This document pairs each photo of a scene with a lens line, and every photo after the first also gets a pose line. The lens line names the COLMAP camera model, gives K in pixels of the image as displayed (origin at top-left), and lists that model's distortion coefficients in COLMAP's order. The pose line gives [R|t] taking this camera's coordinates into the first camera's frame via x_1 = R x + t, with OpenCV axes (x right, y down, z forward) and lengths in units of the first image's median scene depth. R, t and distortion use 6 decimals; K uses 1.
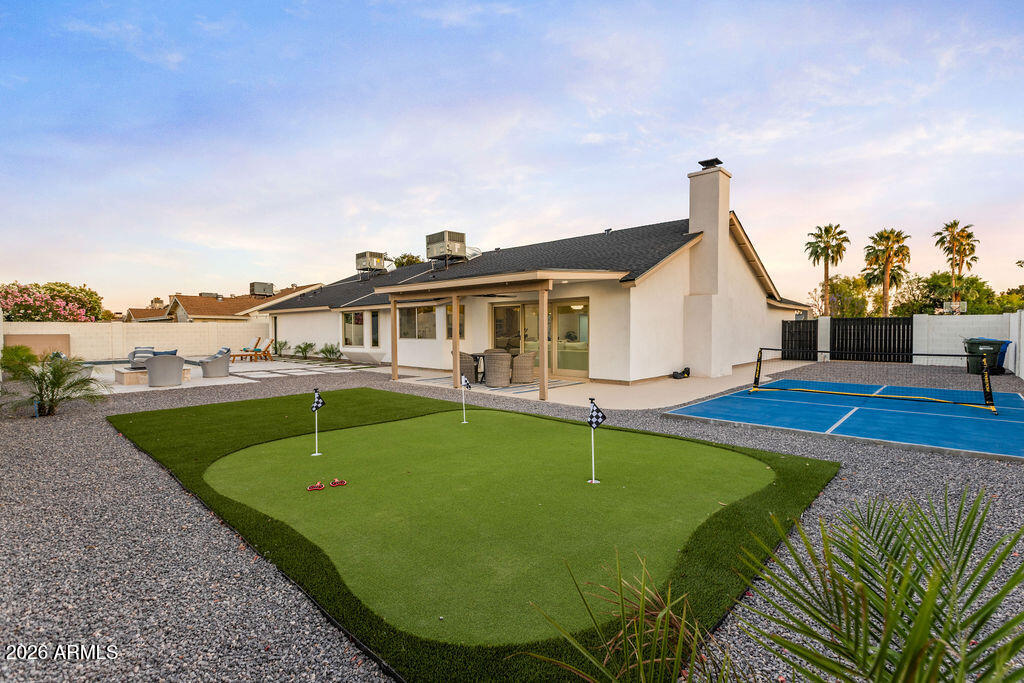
lens RADIAL K [[444.6, 0, 509.3], [0, 444.6, 342.3], [0, 0, 1]] dist [-0.002359, -0.000903]
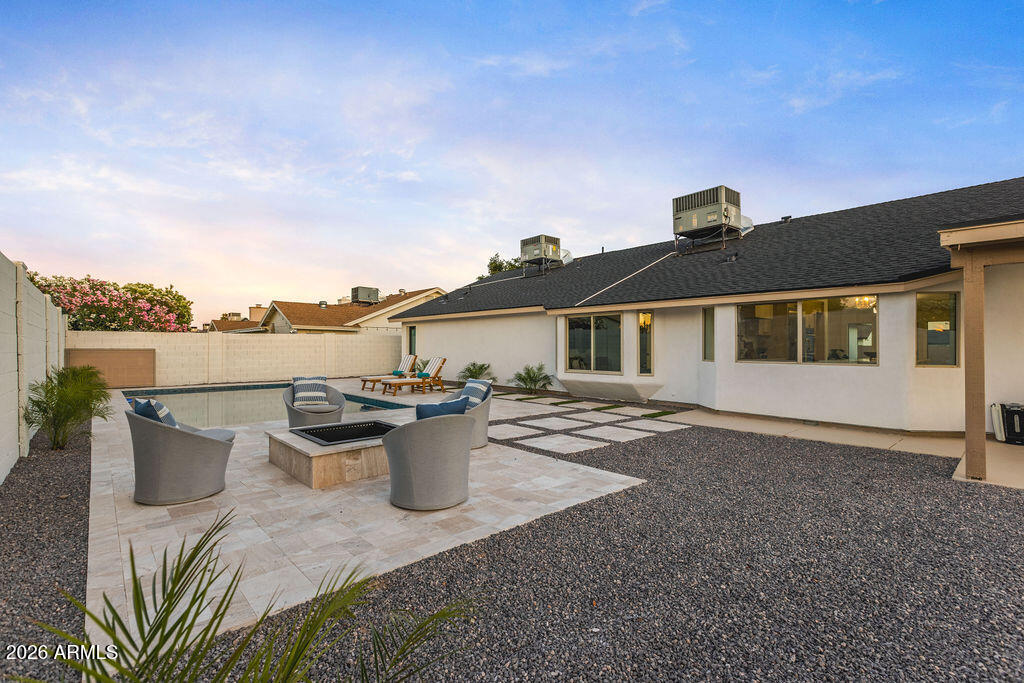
lens RADIAL K [[444.6, 0, 512.6], [0, 444.6, 344.4], [0, 0, 1]] dist [-0.002359, -0.000903]
pose [[0.995923, 0.004321, -0.090103, -0.351064], [-0.007056, 0.999523, -0.030066, -0.008119], [0.089930, 0.030580, 0.995479, 0.337874]]
